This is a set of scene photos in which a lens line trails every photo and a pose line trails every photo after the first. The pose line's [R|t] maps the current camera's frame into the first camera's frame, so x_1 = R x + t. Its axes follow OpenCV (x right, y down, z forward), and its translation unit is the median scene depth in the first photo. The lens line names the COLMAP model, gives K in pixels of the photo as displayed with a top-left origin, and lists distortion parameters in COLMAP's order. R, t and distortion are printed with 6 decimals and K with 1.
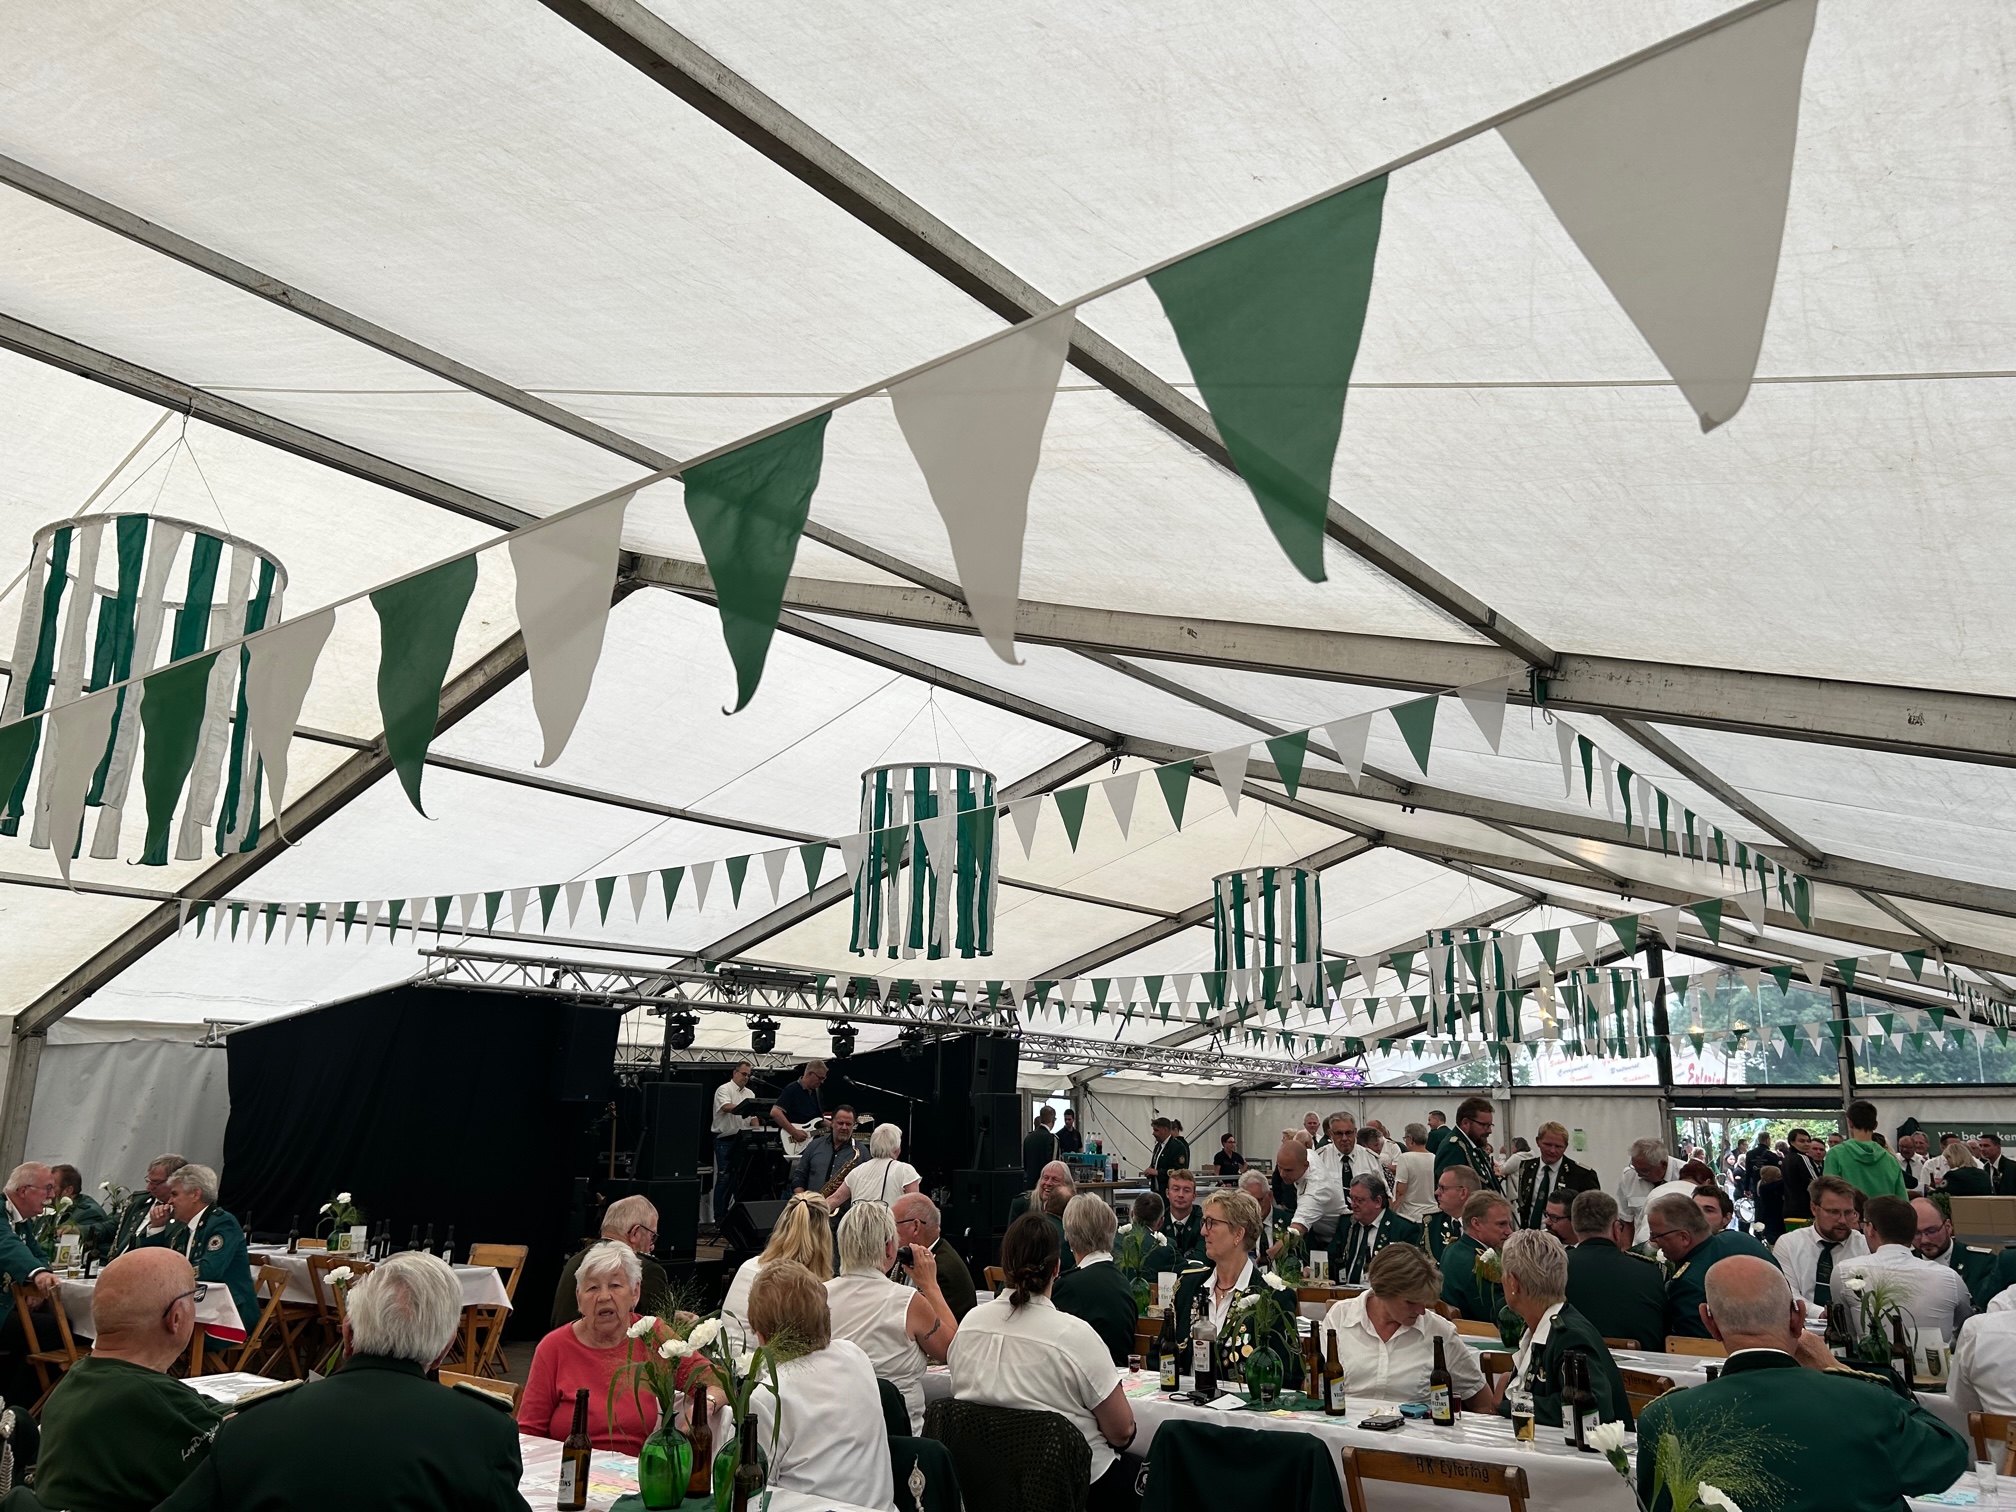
lens RADIAL K [[1517.0, 0, 1003.6], [0, 1517.0, 757.4], [0, 0, 1]] dist [0.053996, -0.028949]
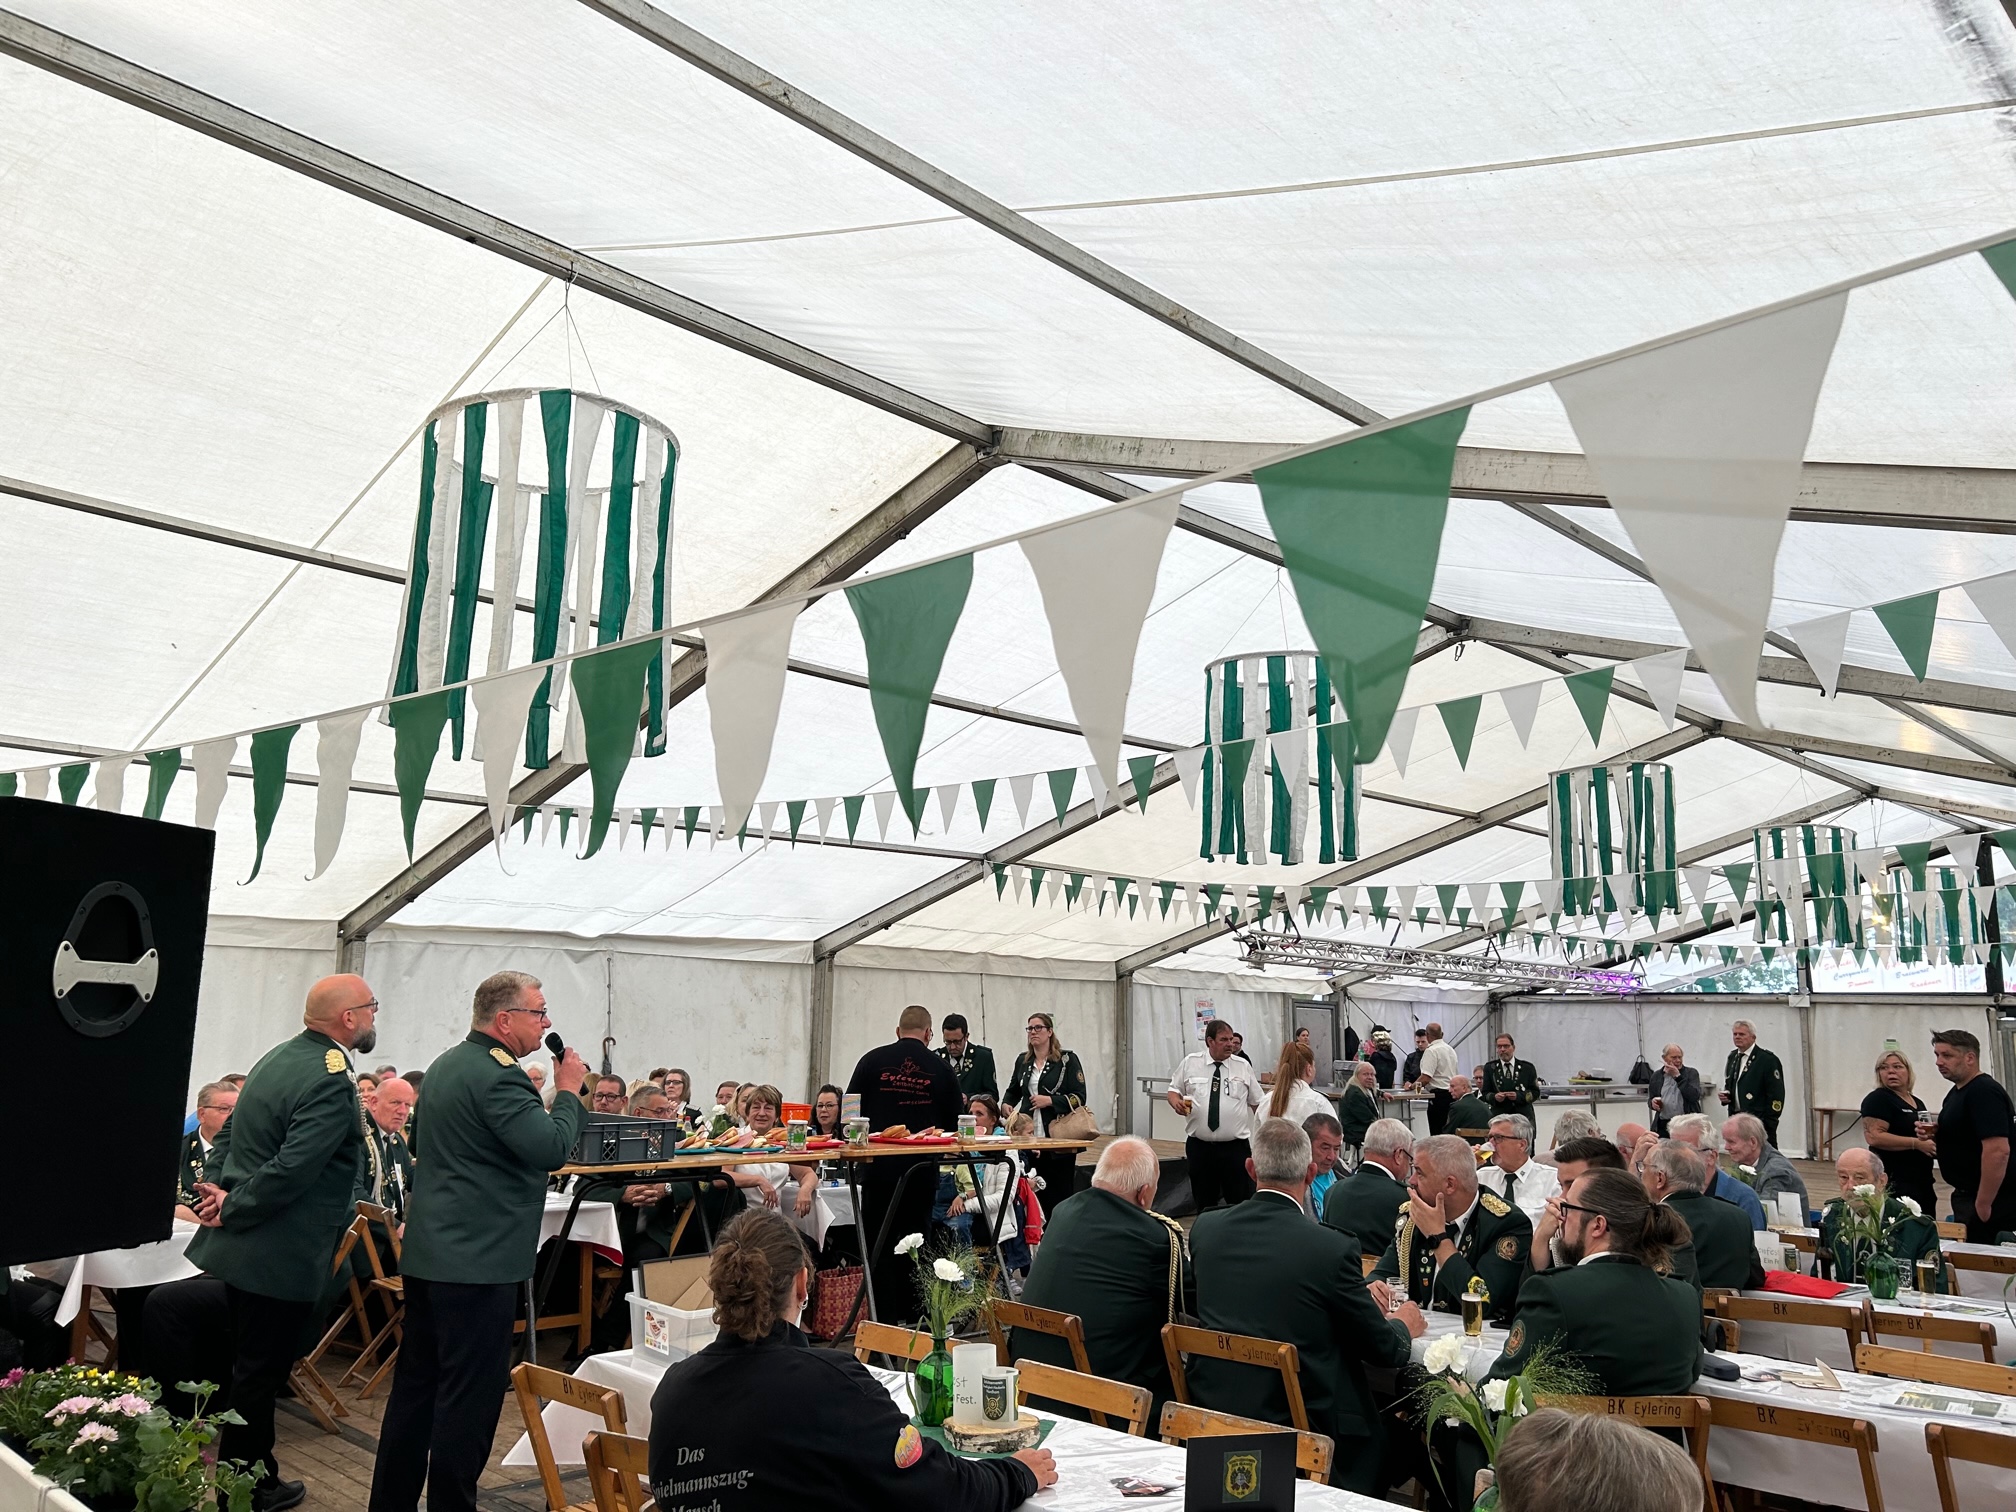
lens RADIAL K [[1517.0, 0, 1003.0], [0, 1517.0, 751.8], [0, 0, 1]] dist [0.053996, -0.028949]
pose [[0.993283, -0.013075, -0.114965, -0.088691], [0.020253, 0.997903, 0.061483, 0.003037], [0.113920, -0.063399, 0.991465, 0.056365]]
